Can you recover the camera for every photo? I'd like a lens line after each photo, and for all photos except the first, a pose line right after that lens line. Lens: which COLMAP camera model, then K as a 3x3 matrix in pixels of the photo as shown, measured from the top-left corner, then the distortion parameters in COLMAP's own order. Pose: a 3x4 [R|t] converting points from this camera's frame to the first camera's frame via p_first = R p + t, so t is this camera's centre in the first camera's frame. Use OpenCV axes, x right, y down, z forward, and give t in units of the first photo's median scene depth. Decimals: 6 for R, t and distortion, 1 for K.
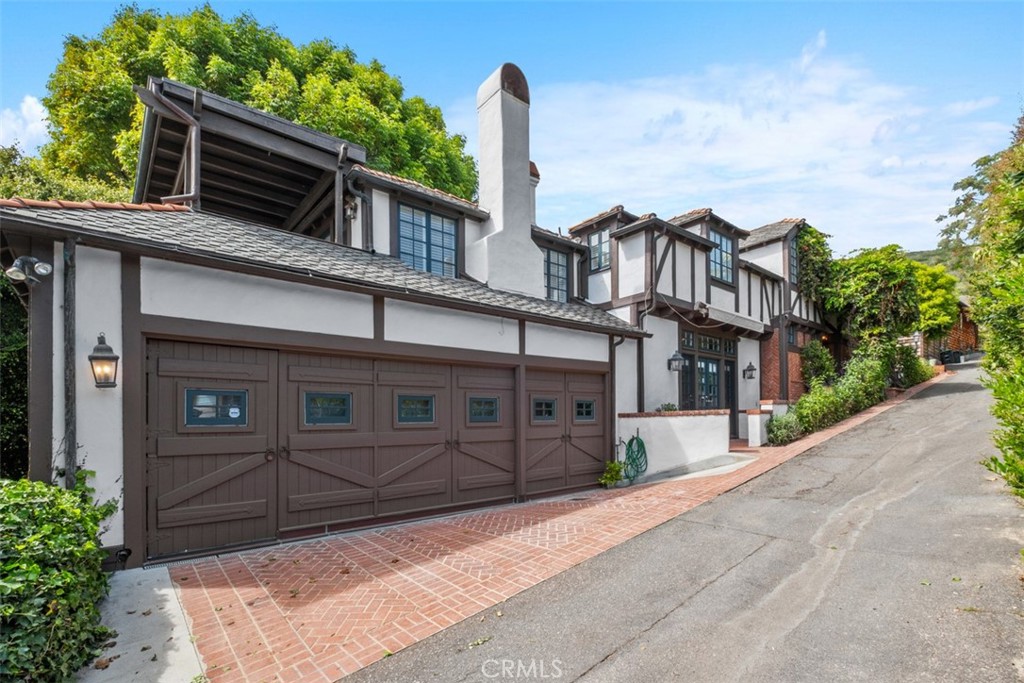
lens RADIAL K [[444.0, 0, 511.2], [0, 444.0, 337.7], [0, 0, 1]] dist [-0.000847, -0.000112]
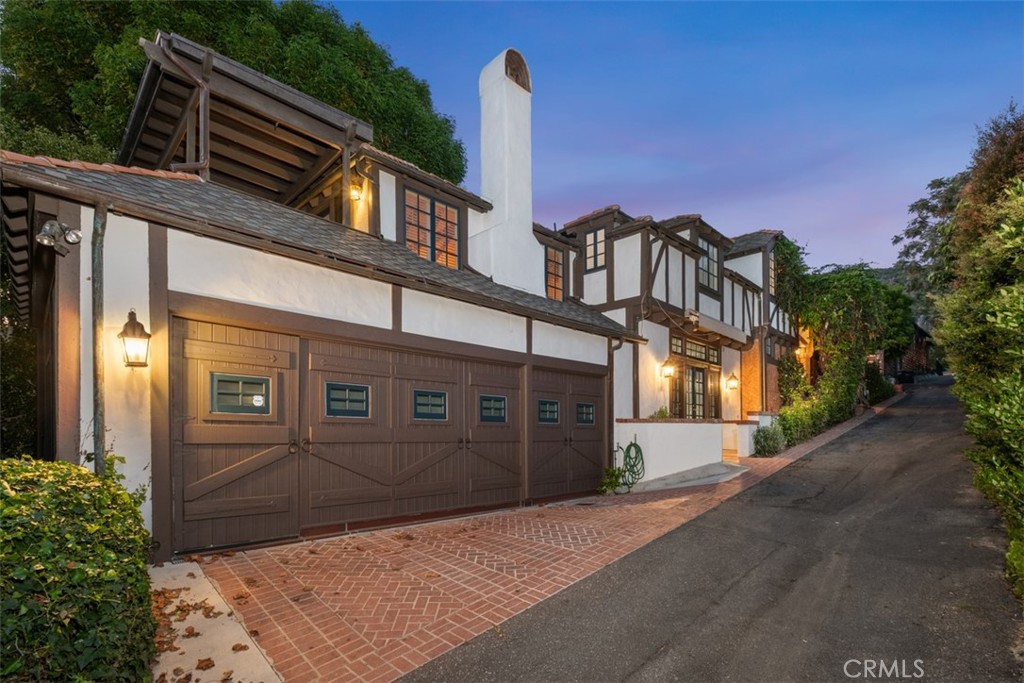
lens RADIAL K [[482.3, 0, 511.7], [0, 482.3, 326.0], [0, 0, 1]] dist [0.000111, 0.000037]
pose [[0.993596, 0.056150, 0.098053, -0.118582], [-0.054416, 0.998313, -0.020272, 0.001403], [-0.099025, 0.014807, 0.994975, -0.043776]]
